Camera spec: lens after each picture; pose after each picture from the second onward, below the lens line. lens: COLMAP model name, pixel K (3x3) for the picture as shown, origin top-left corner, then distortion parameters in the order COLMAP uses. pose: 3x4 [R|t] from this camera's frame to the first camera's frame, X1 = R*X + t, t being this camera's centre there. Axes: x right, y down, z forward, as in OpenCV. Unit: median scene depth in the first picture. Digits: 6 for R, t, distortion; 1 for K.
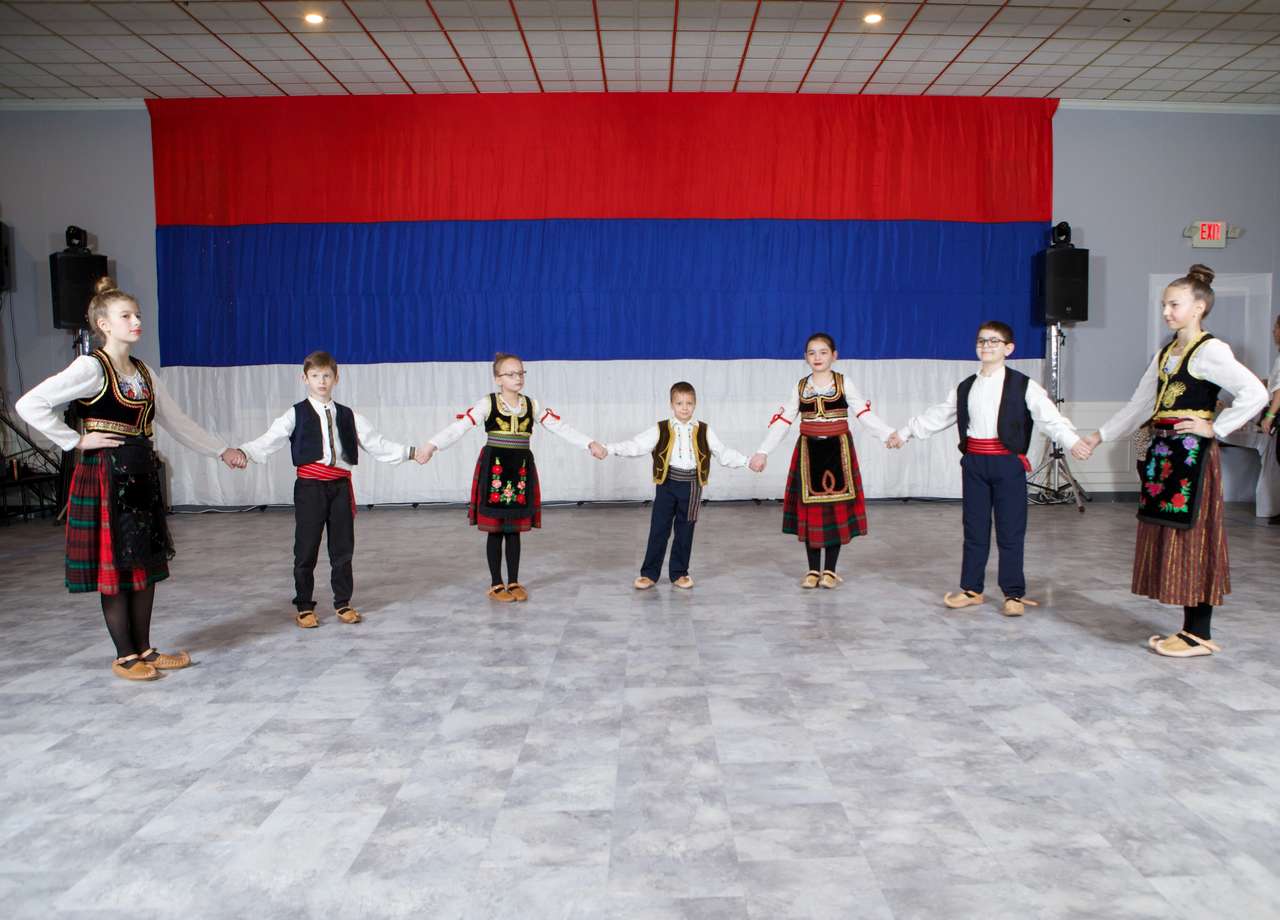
lens RADIAL K [[967.0, 0, 686.7], [0, 967.0, 451.8], [0, 0, 1]] dist [-0.095373, 0.076798]
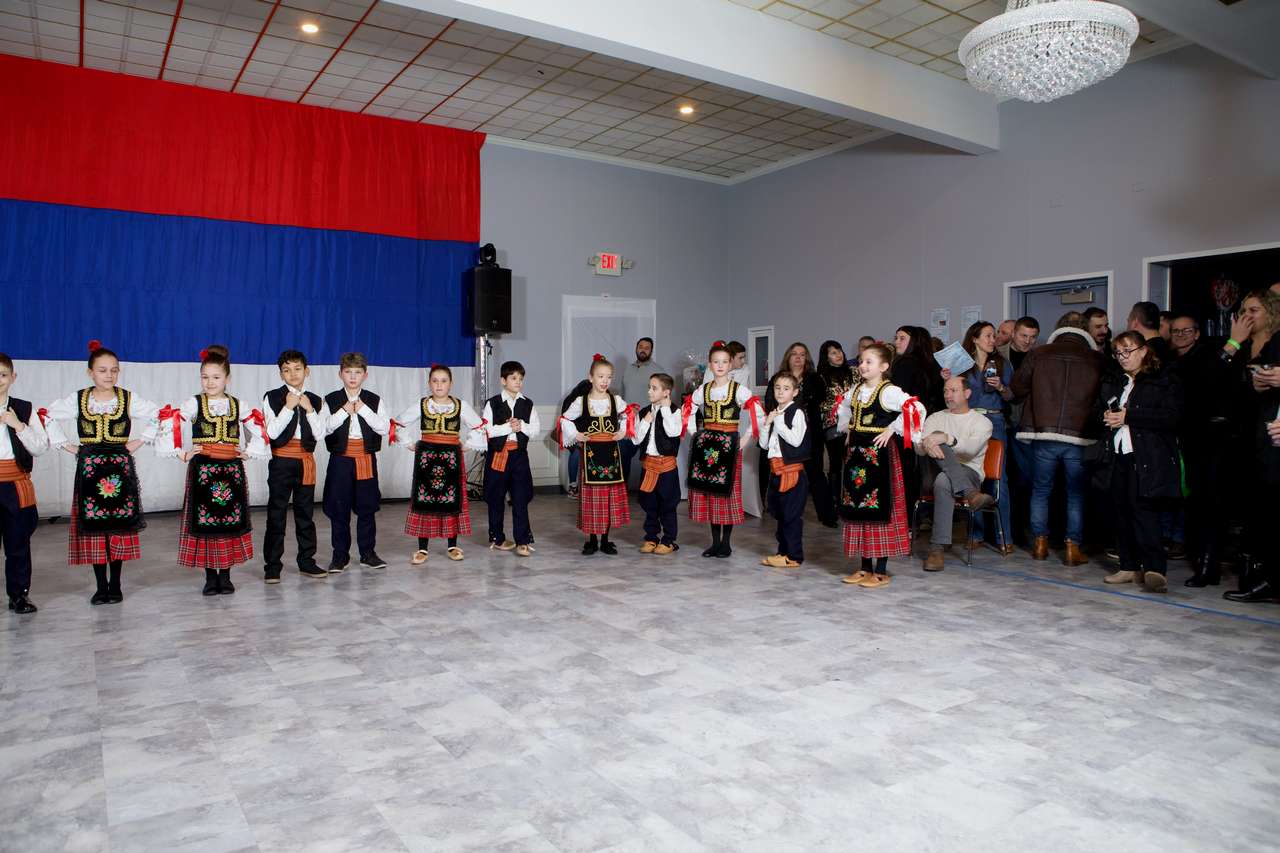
lens RADIAL K [[894.5, 0, 648.3], [0, 894.5, 415.1], [0, 0, 1]] dist [-0.093276, 0.055133]
pose [[0.855196, -0.006206, 0.518268, 0.029670], [0.029448, 0.998895, -0.036630, 0.002688], [-0.517468, 0.046588, 0.854433, 0.051021]]
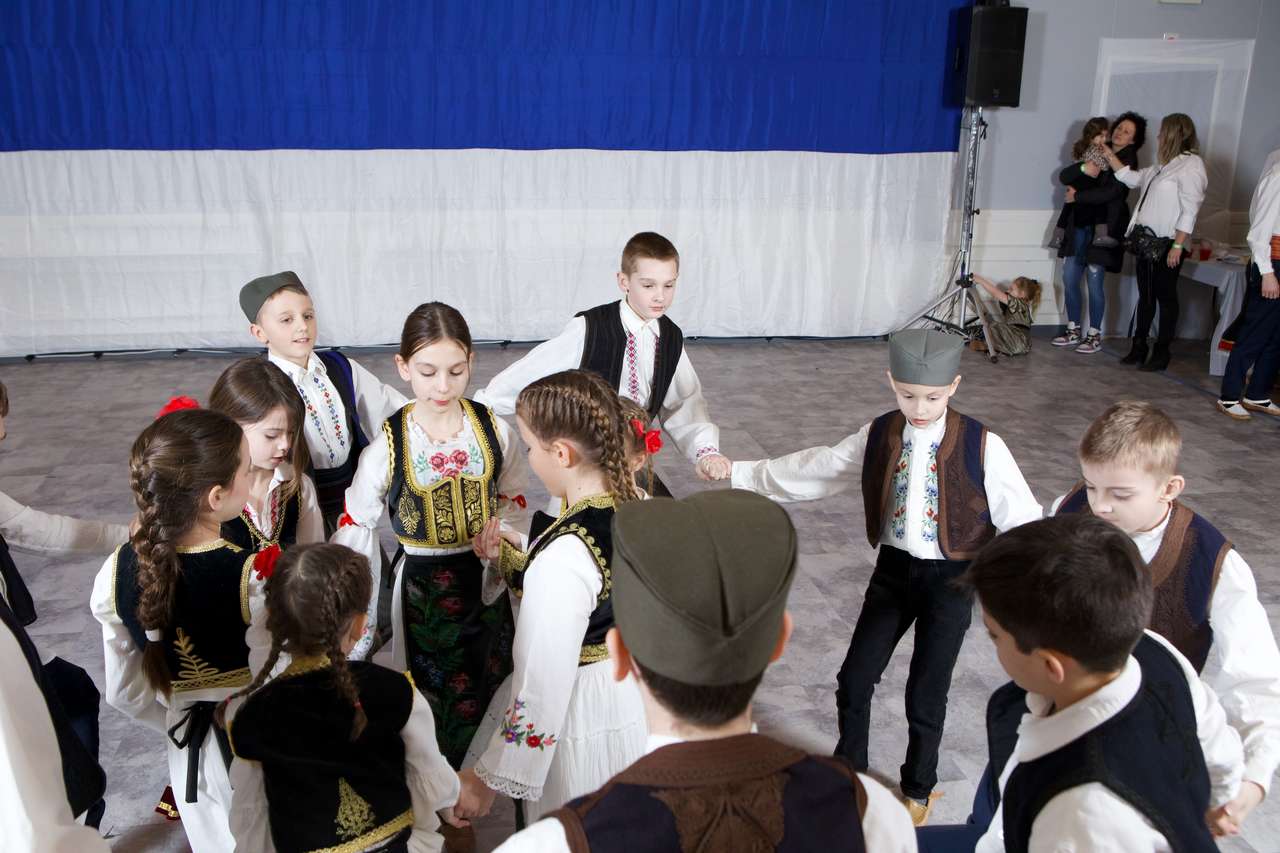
lens RADIAL K [[1200.2, 0, 640.5], [0, 1200.2, 415.1], [0, 0, 1]] dist [-0.024781, 0.000000]
pose [[0.989372, -0.020553, 0.143945, -0.026248], [-0.010679, 0.977016, 0.212899, -0.183310], [-0.145013, -0.212174, 0.966413, 0.153242]]
